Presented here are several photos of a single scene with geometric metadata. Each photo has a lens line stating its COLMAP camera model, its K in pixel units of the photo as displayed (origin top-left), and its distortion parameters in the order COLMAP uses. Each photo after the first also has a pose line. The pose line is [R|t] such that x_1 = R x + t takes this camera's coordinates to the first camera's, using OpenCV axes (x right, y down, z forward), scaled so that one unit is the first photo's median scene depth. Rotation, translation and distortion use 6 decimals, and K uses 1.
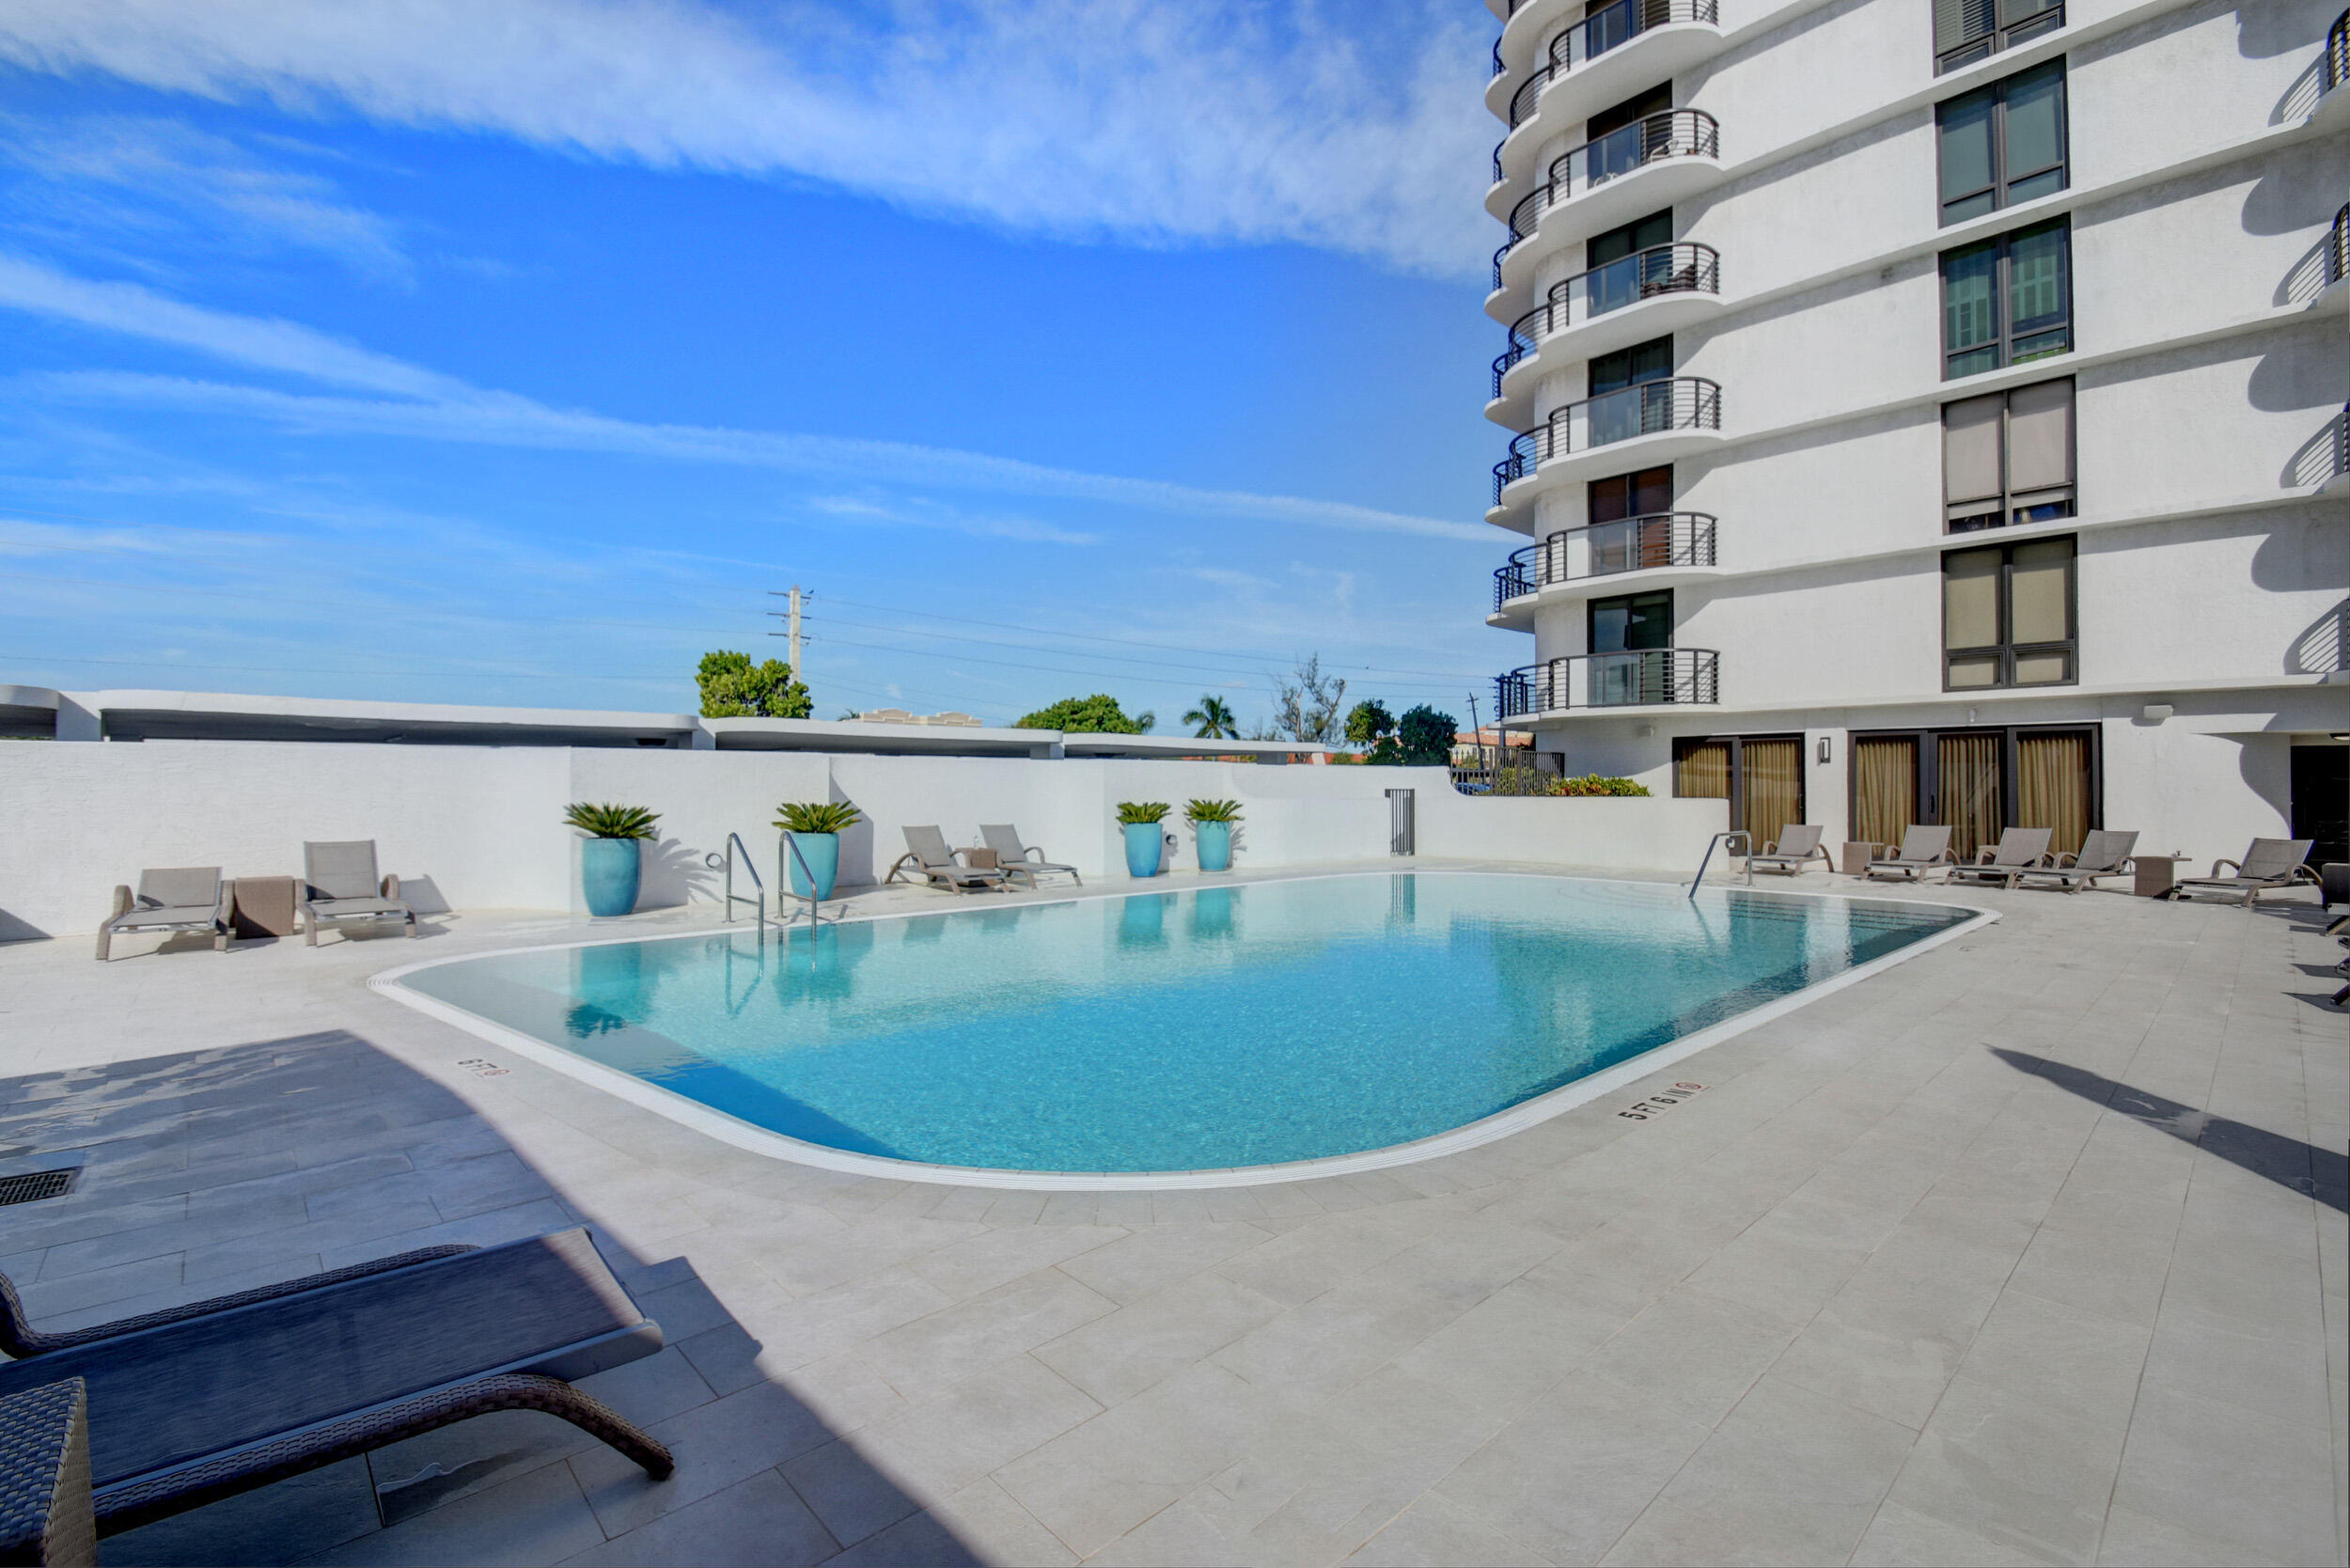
lens RADIAL K [[1028.4, 0, 1159.7], [0, 1028.4, 785.1], [0, 0, 1]] dist [-0.020039, -0.000826]
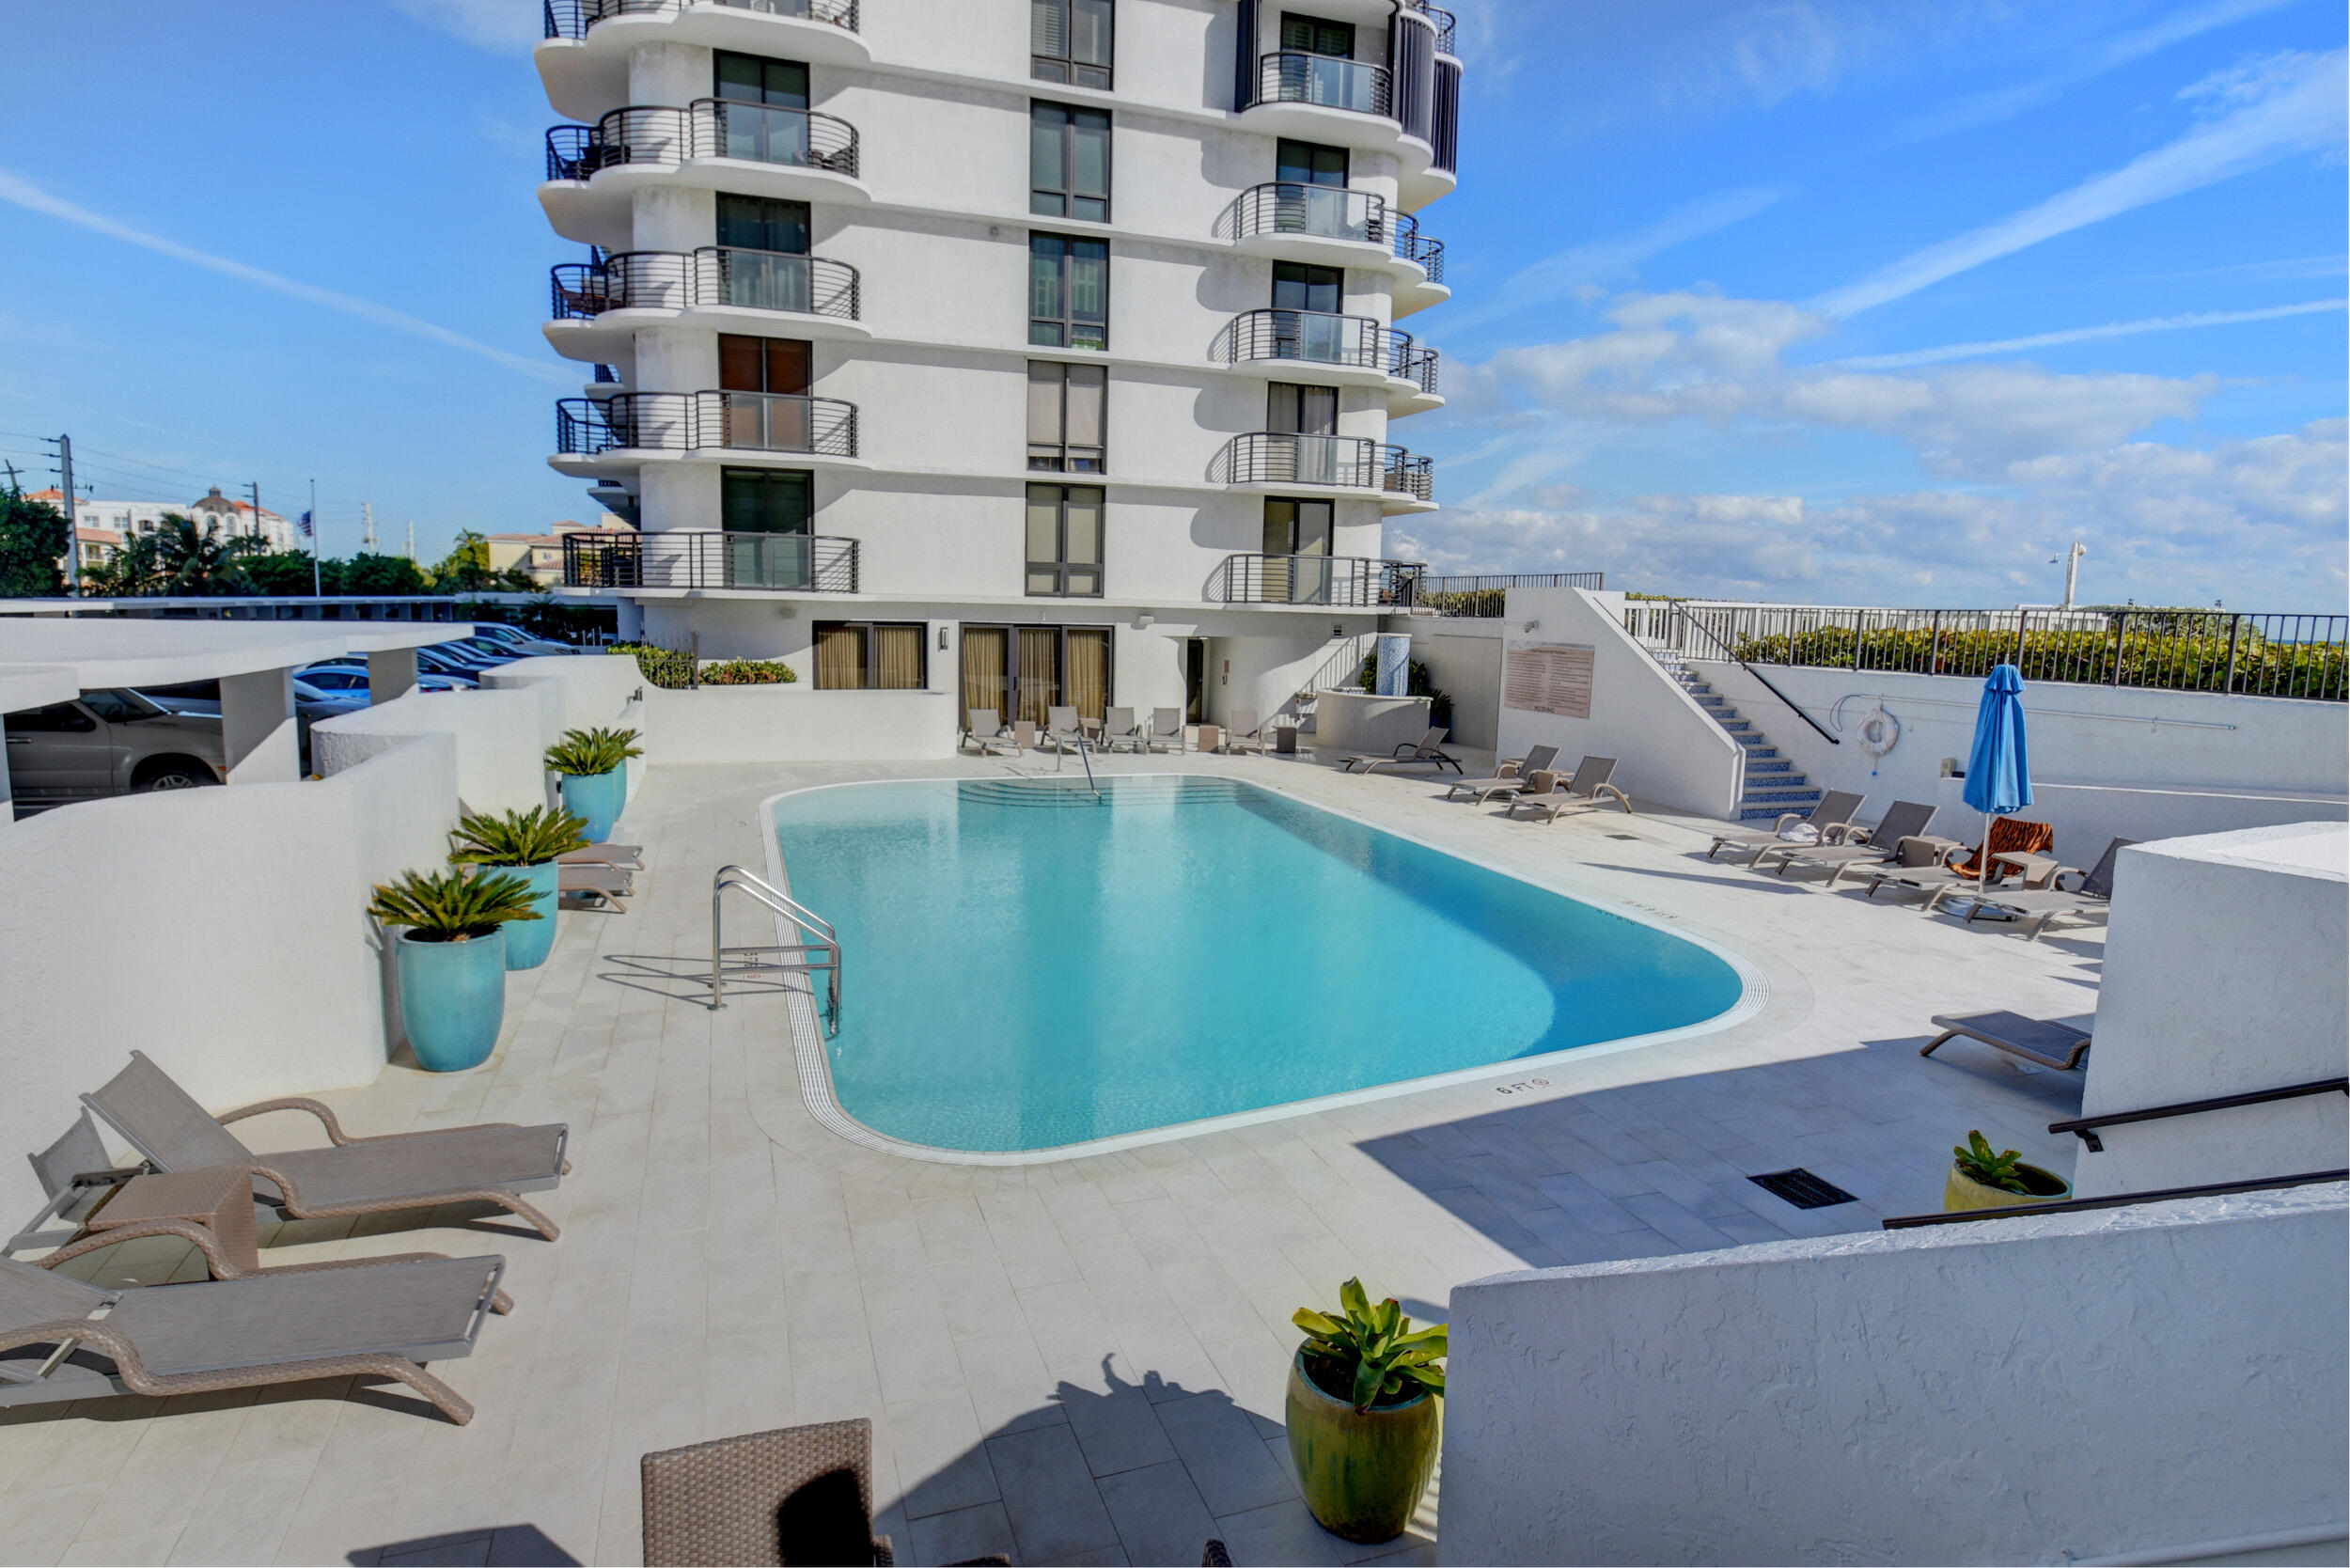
lens RADIAL K [[1265.9, 0, 1154.9], [0, 1265.9, 777.6], [0, 0, 1]] dist [-0.018221, -0.000076]
pose [[0.379145, -0.124101, 0.916978, -0.661128], [-0.025372, 0.989199, 0.144366, -0.101829], [-0.924990, -0.078002, 0.371901, 0.252057]]
